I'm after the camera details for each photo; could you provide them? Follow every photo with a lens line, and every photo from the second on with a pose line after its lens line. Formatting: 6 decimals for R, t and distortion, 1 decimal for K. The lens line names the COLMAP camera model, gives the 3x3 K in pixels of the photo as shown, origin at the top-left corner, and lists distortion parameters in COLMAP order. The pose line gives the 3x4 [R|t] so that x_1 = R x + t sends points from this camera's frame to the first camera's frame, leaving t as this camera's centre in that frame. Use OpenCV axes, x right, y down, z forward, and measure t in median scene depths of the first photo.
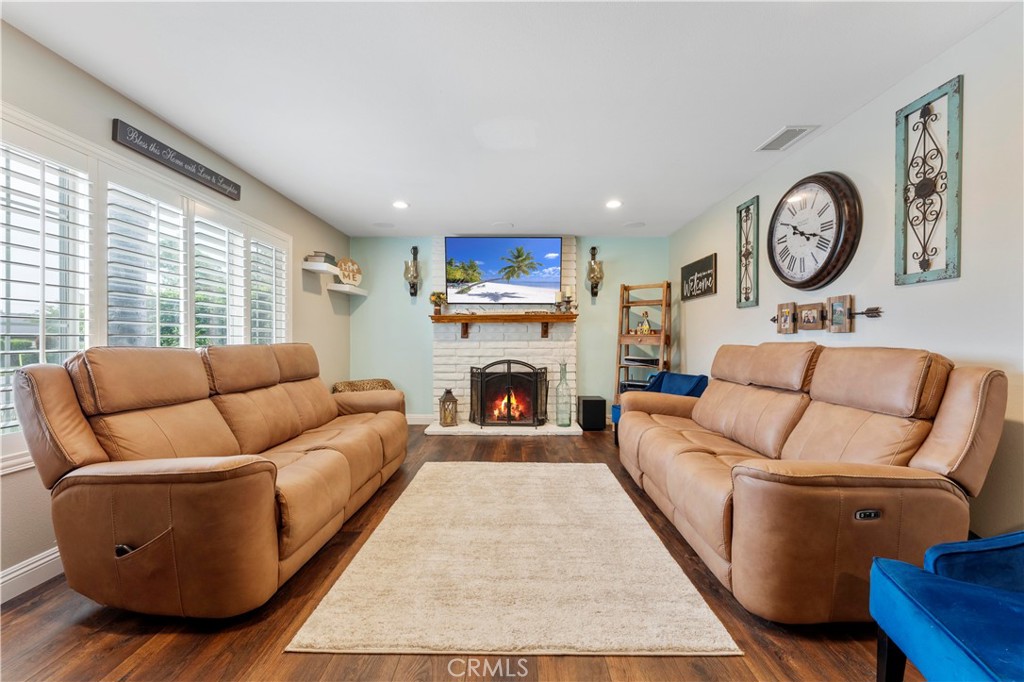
lens RADIAL K [[407.4, 0, 510.8], [0, 407.4, 342.0], [0, 0, 1]] dist [0.001011, 0.000147]
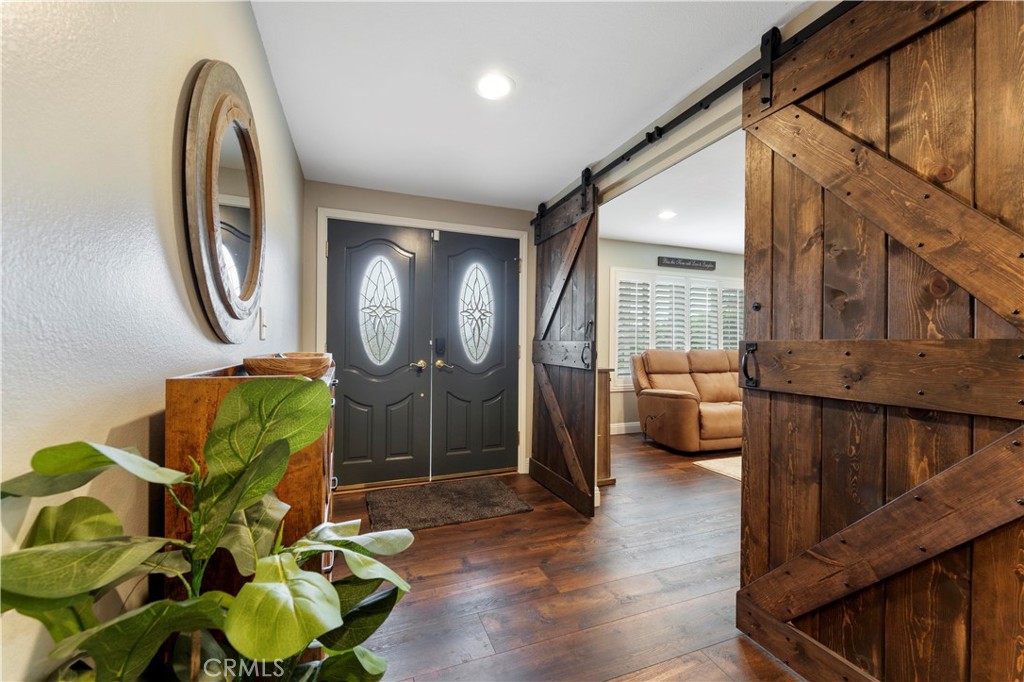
lens RADIAL K [[415.5, 0, 516.5], [0, 415.5, 336.2], [0, 0, 1]] dist [0.002726, 0.000463]
pose [[0.383157, -0.015362, -0.923556, 0.774109], [-0.015682, 0.999609, -0.023133, 0.003749], [0.923550, 0.023347, 0.382766, -0.568315]]
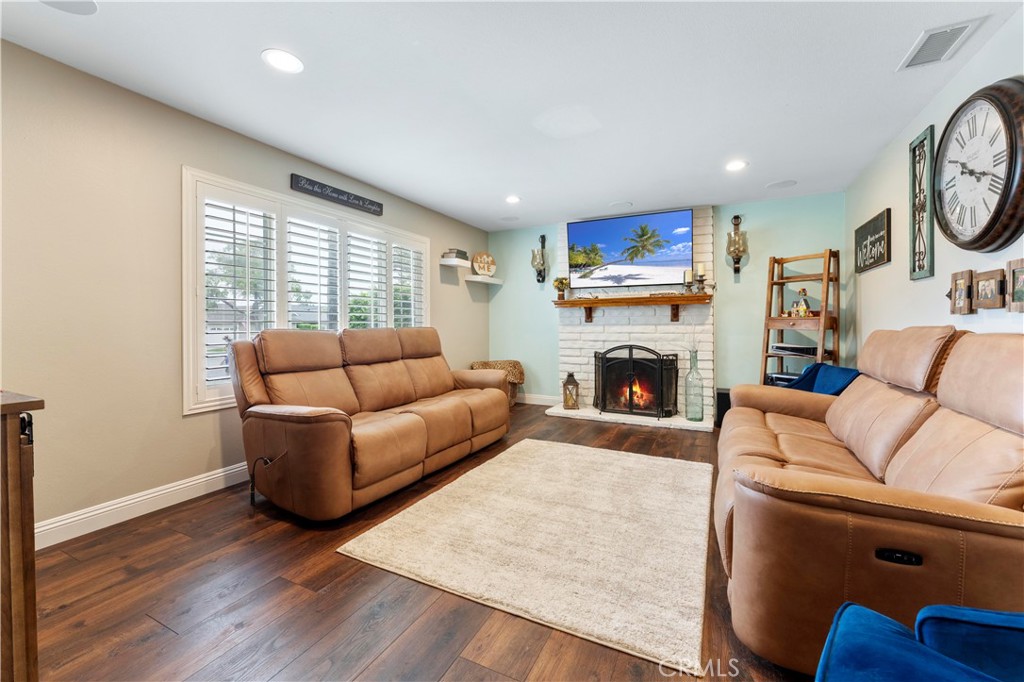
lens RADIAL K [[415.7, 0, 508.0], [0, 415.7, 328.4], [0, 0, 1]] dist [-0.004170, -0.000312]
pose [[0.897445, 0.002373, -0.441119, 0.294885], [-0.000301, 0.999989, 0.004768, 0.000929], [0.441125, -0.004146, 0.897436, 0.002924]]
